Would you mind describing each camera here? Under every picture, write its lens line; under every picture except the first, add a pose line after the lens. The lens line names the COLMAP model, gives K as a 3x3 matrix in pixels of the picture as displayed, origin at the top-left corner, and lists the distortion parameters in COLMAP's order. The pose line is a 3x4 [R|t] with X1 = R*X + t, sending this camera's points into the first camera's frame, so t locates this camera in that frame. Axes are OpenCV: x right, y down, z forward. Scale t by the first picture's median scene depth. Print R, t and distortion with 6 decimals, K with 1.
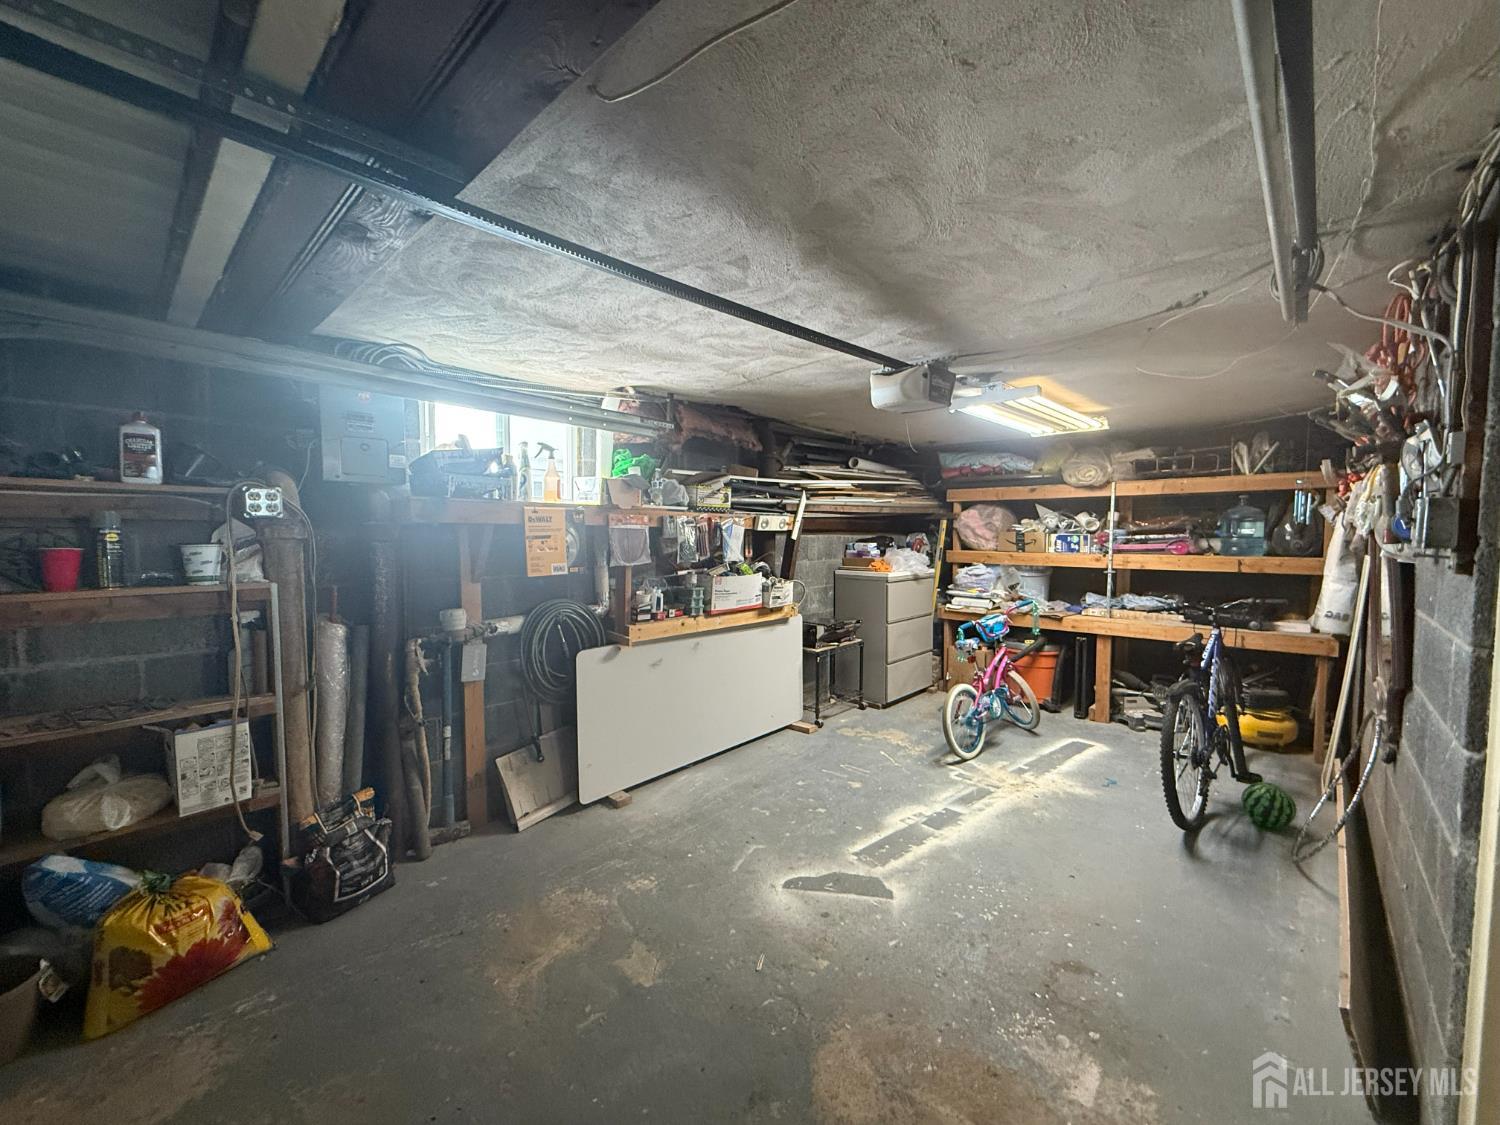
lens RADIAL K [[599.2, 0, 741.7], [0, 599.2, 559.4], [0, 0, 1]] dist [-0.001245, -0.000082]
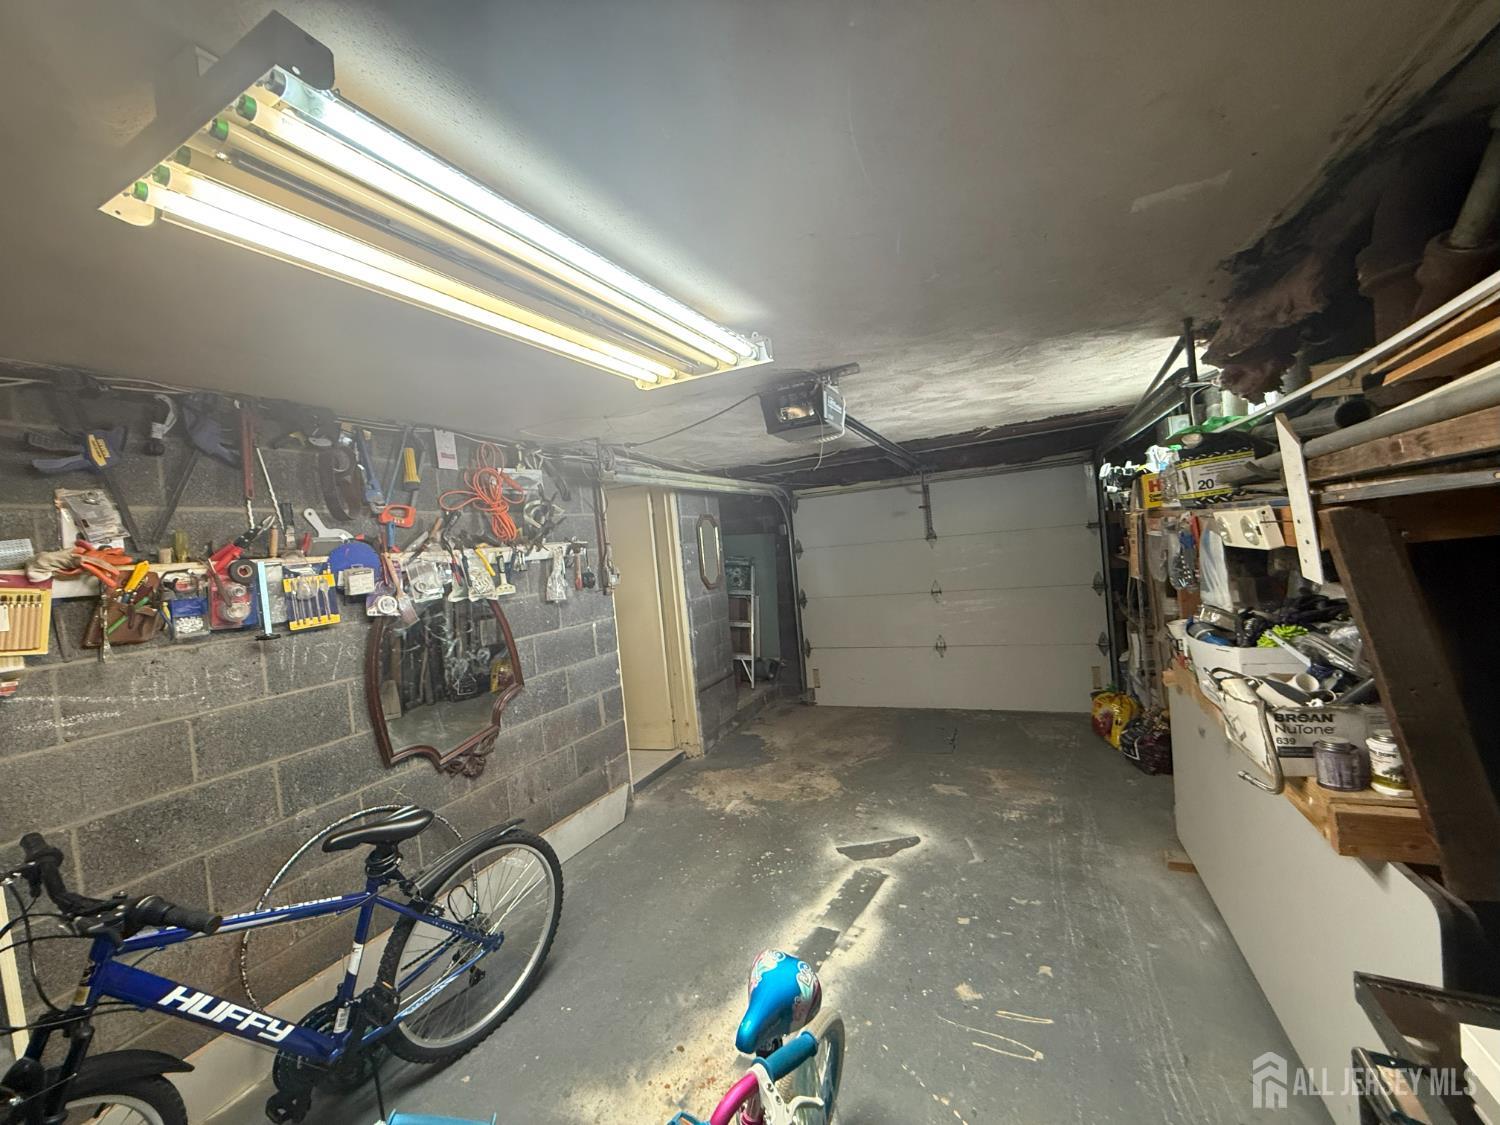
lens RADIAL K [[599.2, 0, 741.7], [0, 599.2, 567.2], [0, 0, 1]] dist [-0.001245, -0.000082]
pose [[-0.946281, 0.096172, -0.308713, 0.465287], [0.076041, 0.994157, 0.076619, -0.088901], [0.314278, 0.049029, -0.948064, 1.261598]]
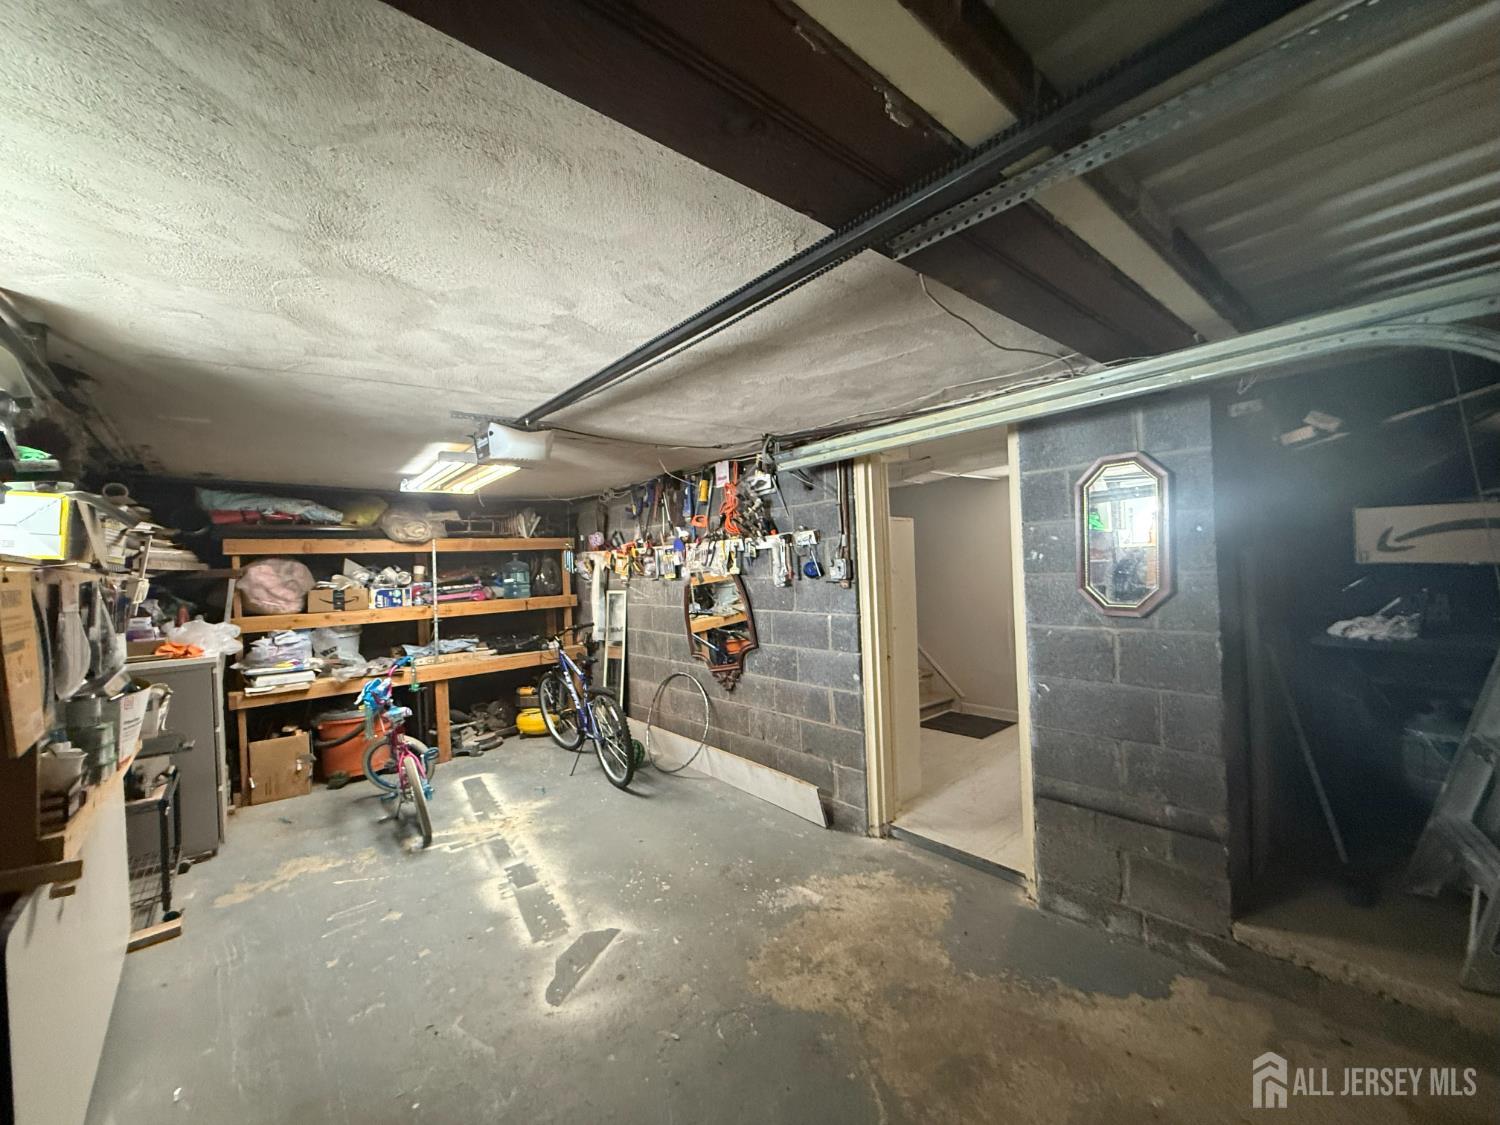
lens RADIAL K [[599.2, 0, 752.9], [0, 599.2, 563.5], [0, 0, 1]] dist [-0.001245, -0.000082]
pose [[0.104102, -0.005005, 0.994554, -0.460184], [0.087005, 0.996199, -0.004094, -0.033207], [-0.990754, 0.086957, 0.104142, 0.355220]]
